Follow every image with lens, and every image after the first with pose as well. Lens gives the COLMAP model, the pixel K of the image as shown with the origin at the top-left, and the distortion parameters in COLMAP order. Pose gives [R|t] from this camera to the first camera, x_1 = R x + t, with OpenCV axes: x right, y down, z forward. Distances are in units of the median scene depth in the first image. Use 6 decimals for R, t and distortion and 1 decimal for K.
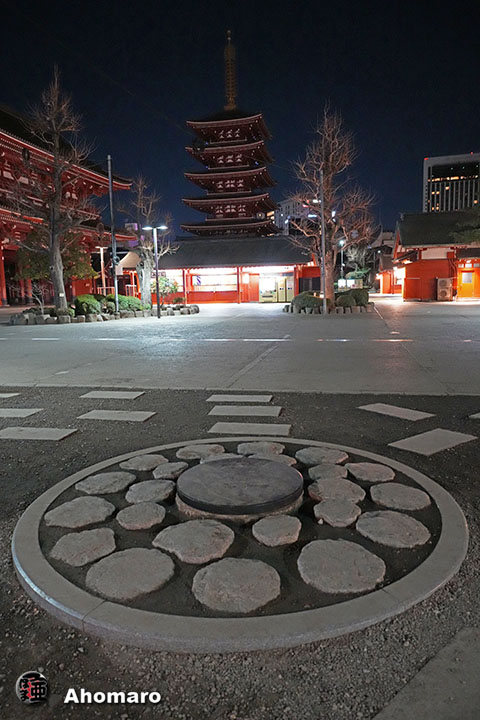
lens RADIAL K [[497.7, 0, 240.0], [0, 497.7, 360.0], [0, 0, 1]] dist [-0.008821, -0.003303]
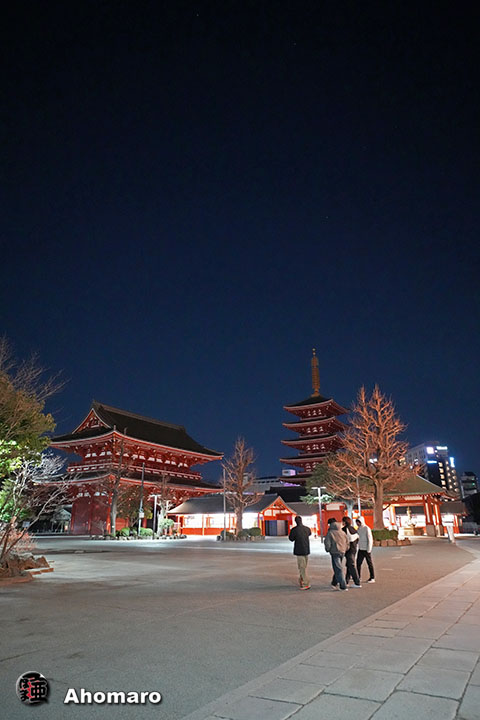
lens RADIAL K [[451.2, 0, 240.0], [0, 451.2, 360.0], [0, 0, 1]] dist [-0.026465, 0.000617]
pose [[0.935246, -0.100161, -0.339534, 0.231377], [-0.074546, 0.881905, -0.465497, 0.025378], [0.346061, 0.460665, 0.817331, -0.191271]]
